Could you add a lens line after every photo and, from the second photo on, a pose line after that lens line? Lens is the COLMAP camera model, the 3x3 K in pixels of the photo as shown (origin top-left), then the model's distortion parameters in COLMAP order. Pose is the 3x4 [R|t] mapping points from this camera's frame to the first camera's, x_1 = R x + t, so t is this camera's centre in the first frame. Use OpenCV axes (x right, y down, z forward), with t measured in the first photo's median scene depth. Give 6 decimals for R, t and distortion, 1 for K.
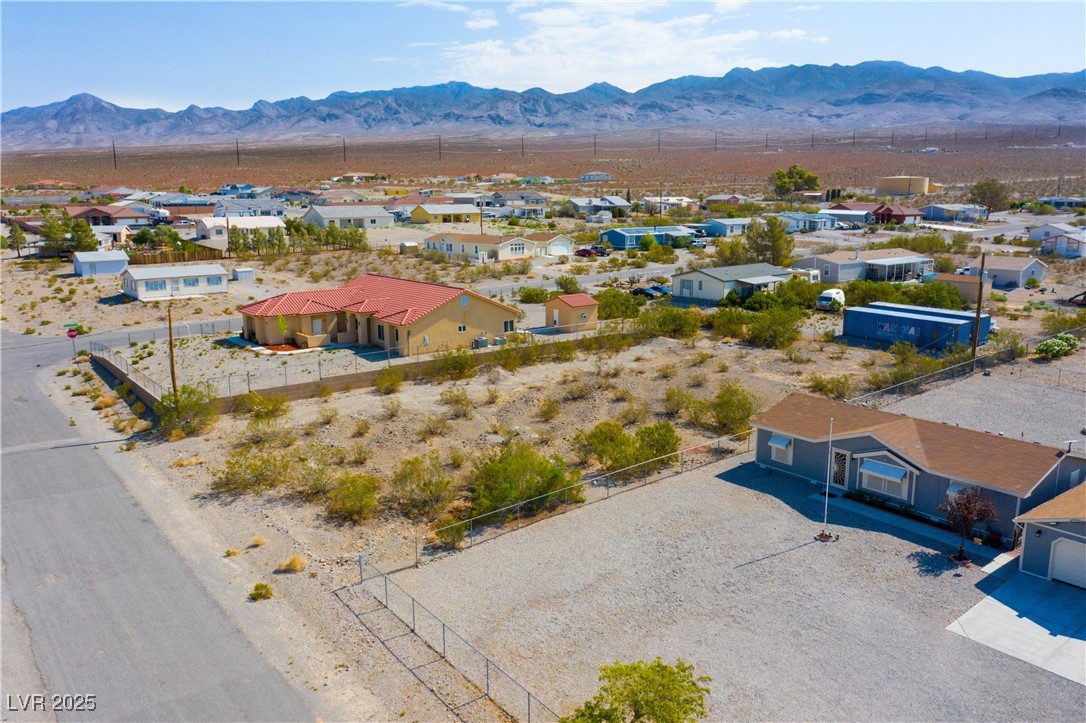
lens RADIAL K [[849.9, 0, 542.5], [0, 849.9, 359.2], [0, 0, 1]] dist [-0.018072, 0.003151]
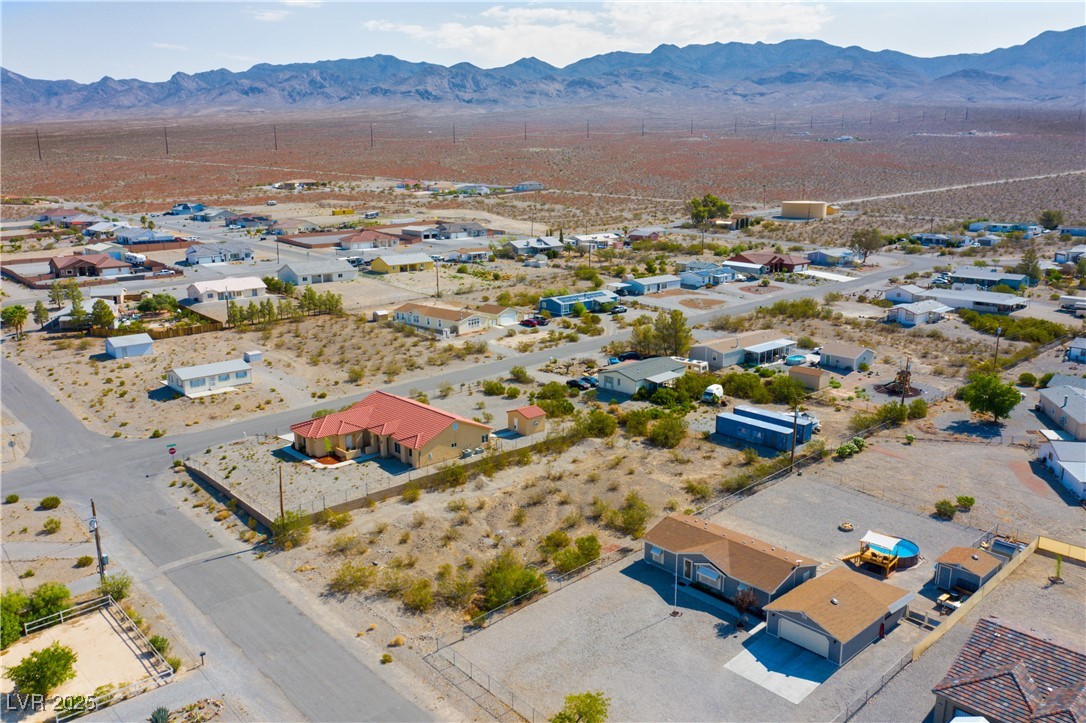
lens RADIAL K [[849.9, 0, 542.9], [0, 849.9, 350.1], [0, 0, 1]] dist [-0.018072, 0.003151]
pose [[0.996676, -0.014992, 0.080074, -0.027457], [0.013509, 0.999728, 0.019032, -0.107586], [-0.080337, -0.017887, 0.996607, -0.220749]]
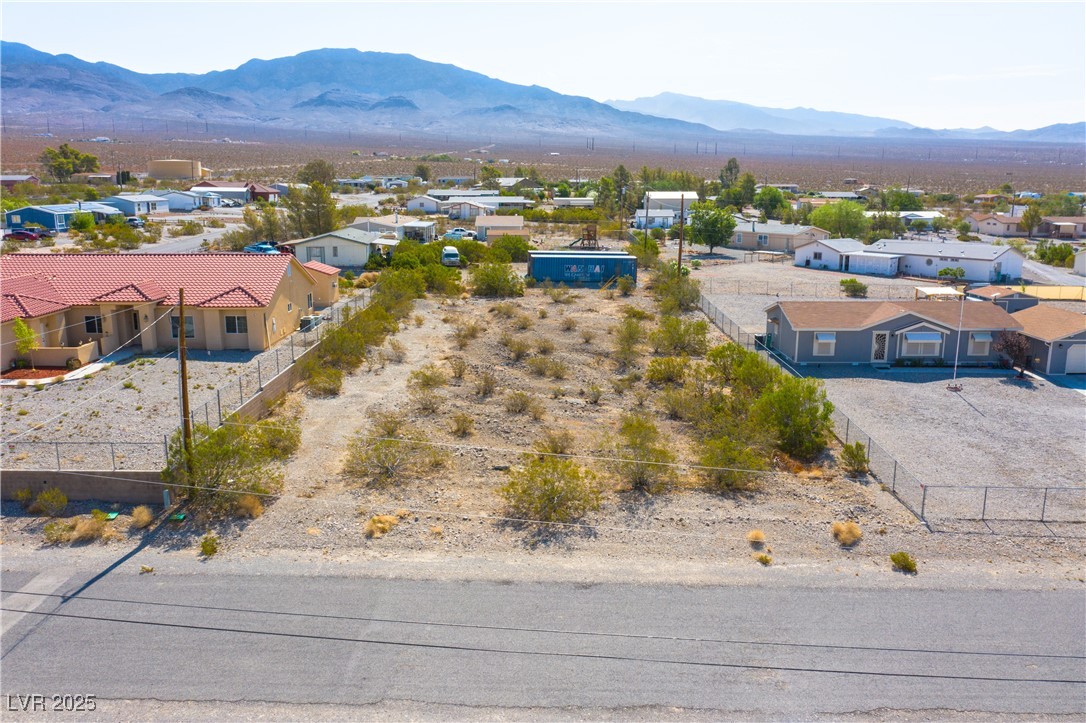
lens RADIAL K [[849.9, 0, 547.9], [0, 849.9, 351.2], [0, 0, 1]] dist [-0.018072, 0.003151]
pose [[0.606210, -0.149639, 0.781100, -0.263993], [0.150378, 0.985990, 0.072183, -0.008305], [-0.780958, 0.073702, 0.620219, 0.171933]]
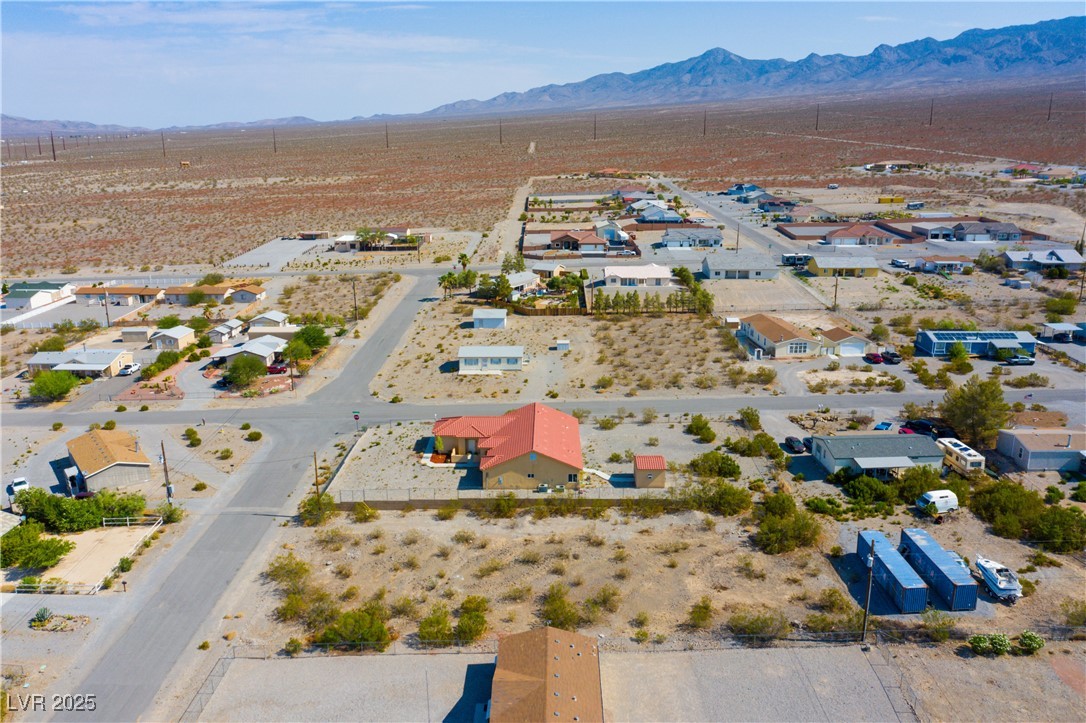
lens RADIAL K [[849.9, 0, 545.0], [0, 849.9, 354.8], [0, 0, 1]] dist [-0.018072, 0.003151]
pose [[0.782248, 0.156283, -0.603045, 0.349115], [-0.122844, 0.987711, 0.096622, -0.176251], [0.610735, -0.001502, 0.791834, -0.038448]]
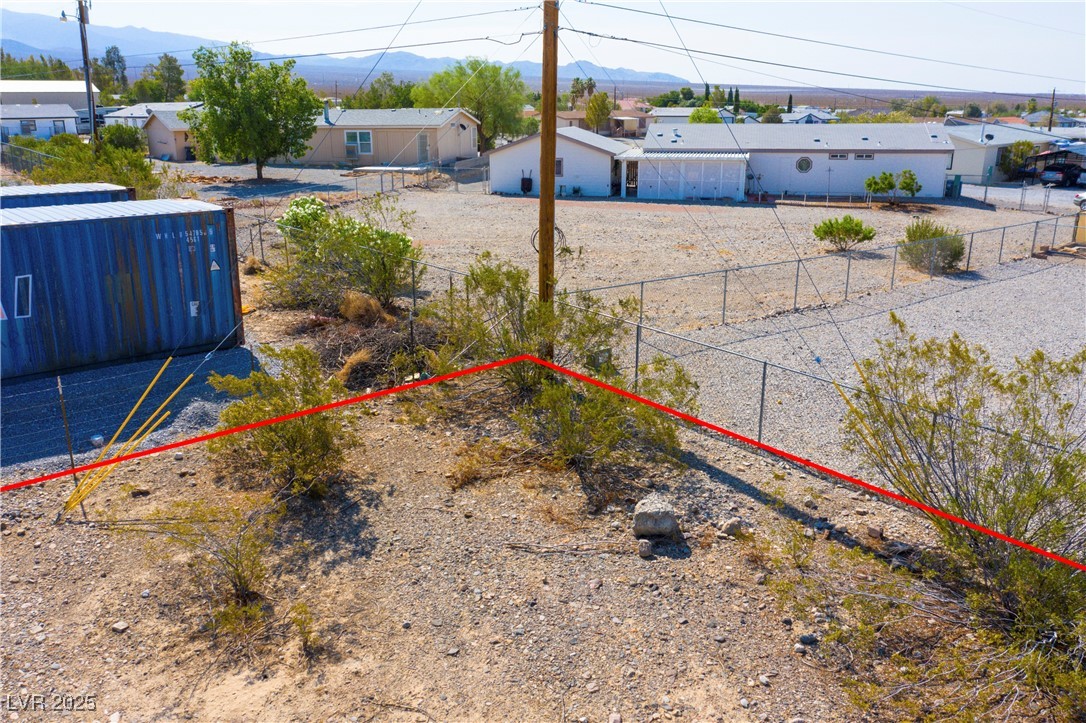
lens RADIAL K [[849.9, 0, 539.4], [0, 849.9, 355.9], [0, 0, 1]] dist [-0.018072, 0.003151]
pose [[-0.052669, -0.276486, 0.959574, 0.130383], [0.199511, 0.938621, 0.281399, -0.024563], [-0.978479, 0.206266, 0.005725, 0.446285]]
